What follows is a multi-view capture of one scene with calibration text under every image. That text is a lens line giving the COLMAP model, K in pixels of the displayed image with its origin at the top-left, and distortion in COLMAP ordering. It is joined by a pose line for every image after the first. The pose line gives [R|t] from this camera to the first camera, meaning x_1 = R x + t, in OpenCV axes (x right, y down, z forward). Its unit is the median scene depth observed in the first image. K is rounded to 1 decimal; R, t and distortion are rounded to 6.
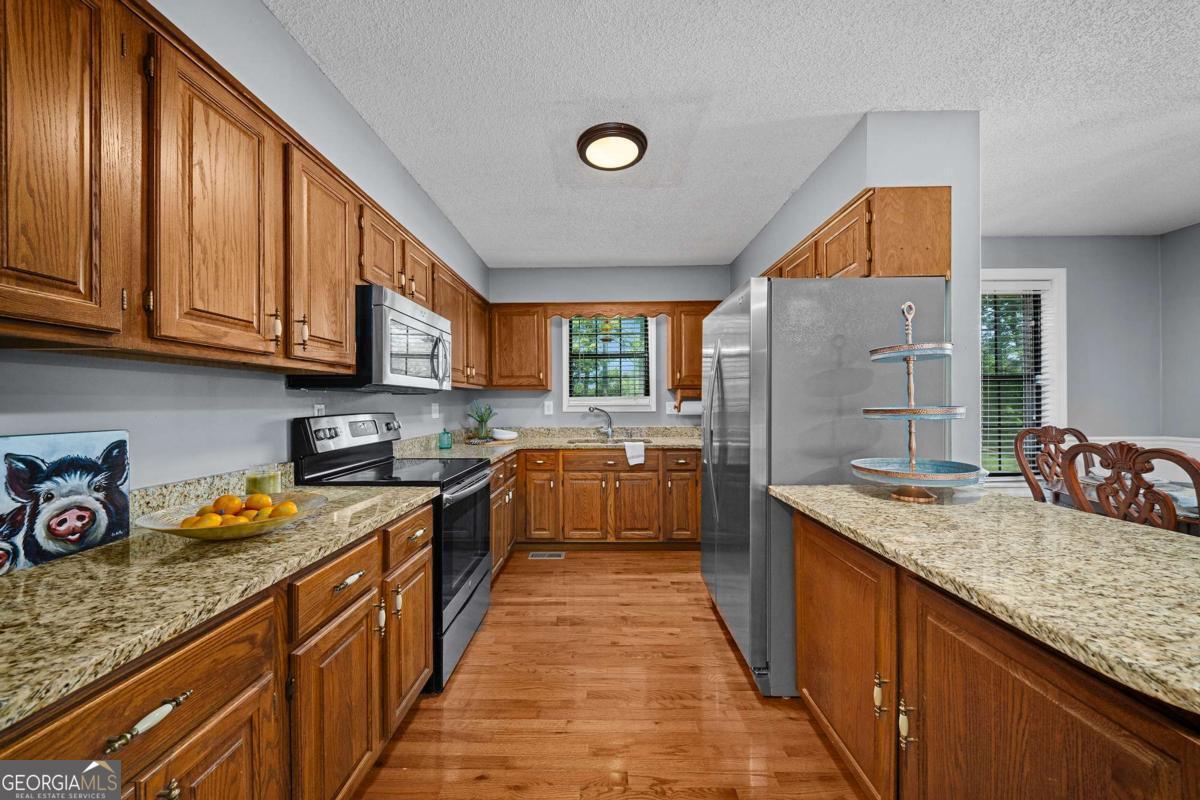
lens RADIAL K [[420.3, 0, 594.7], [0, 420.3, 405.5], [0, 0, 1]] dist [0.002530, -0.003592]
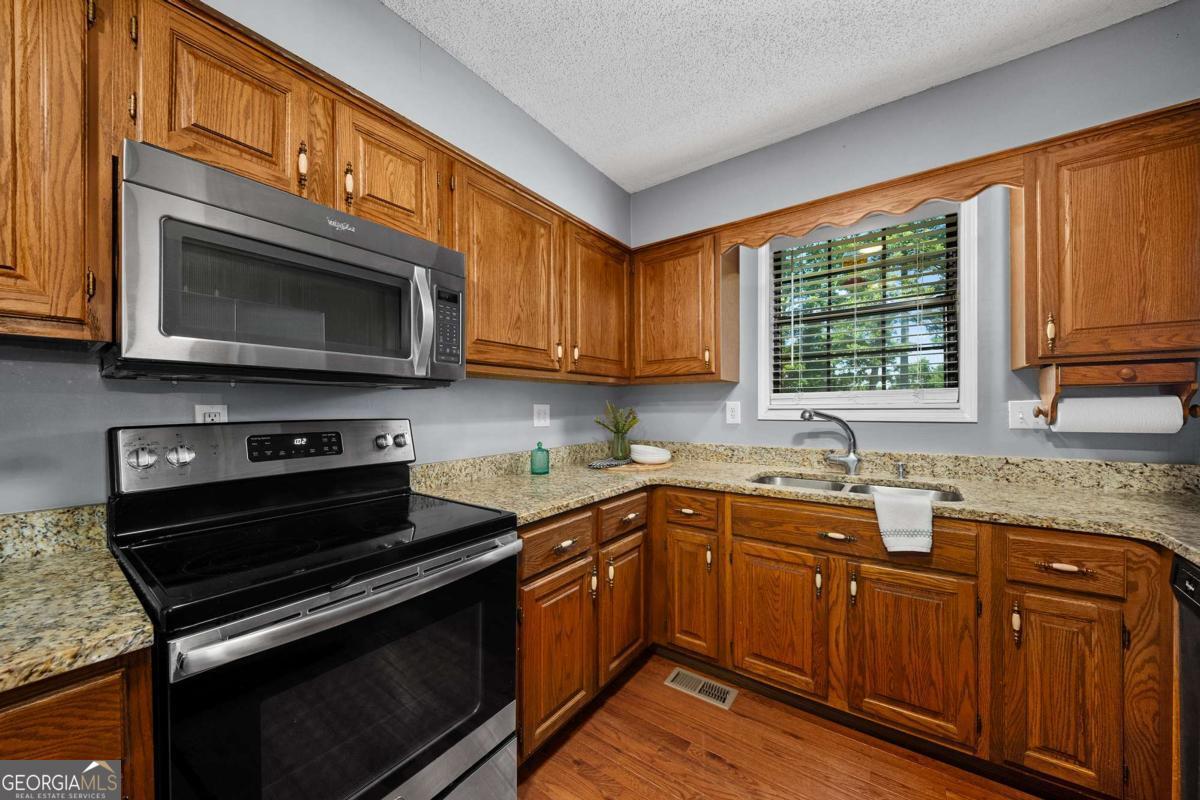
lens RADIAL K [[420.3, 0, 598.9], [0, 420.3, 408.6], [0, 0, 1]] dist [0.002530, -0.003592]
pose [[0.819616, 0.002348, -0.572908, 0.086654], [-0.001606, 0.999997, 0.001800, -0.000033], [0.572911, -0.000555, 0.819617, 0.482021]]
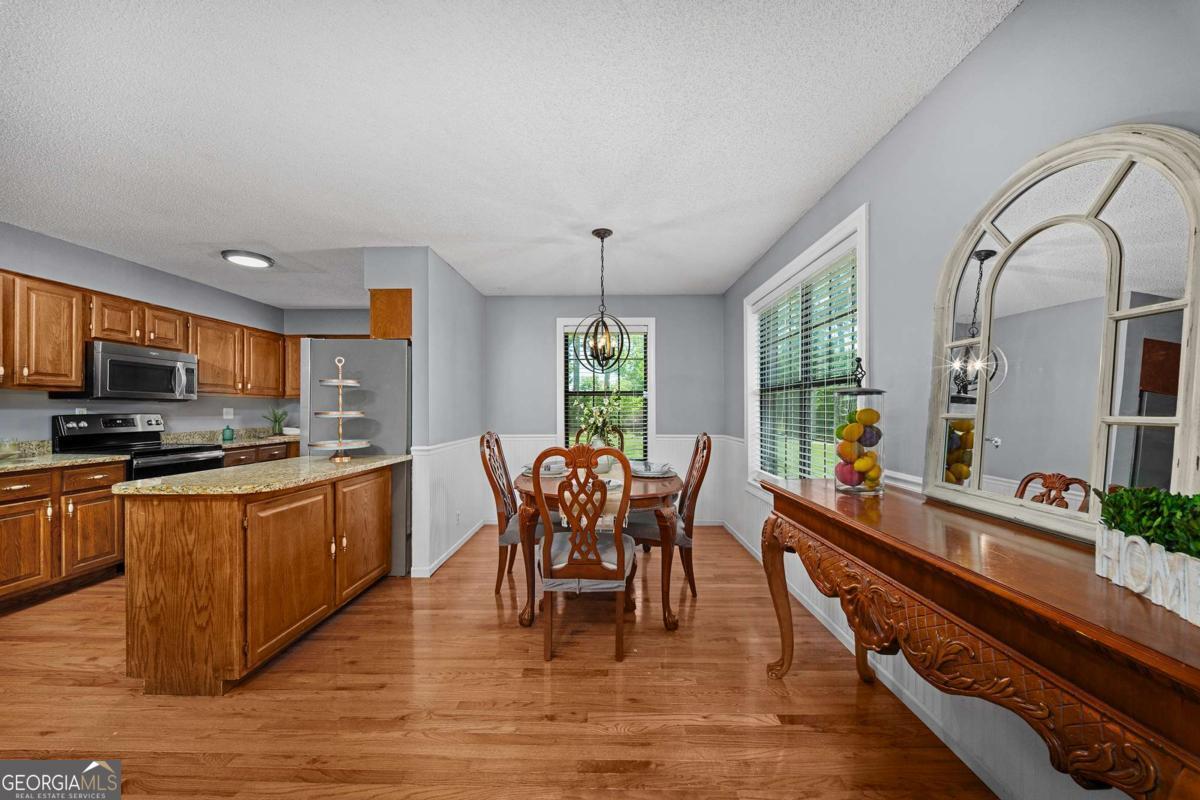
lens RADIAL K [[420.3, 0, 595.8], [0, 420.3, 411.4], [0, 0, 1]] dist [0.002530, -0.003592]
pose [[0.999953, 0.007363, 0.006274, 0.828323], [-0.007352, 0.999971, -0.001835, -0.001019], [-0.006287, 0.001789, 0.999979, -0.410913]]
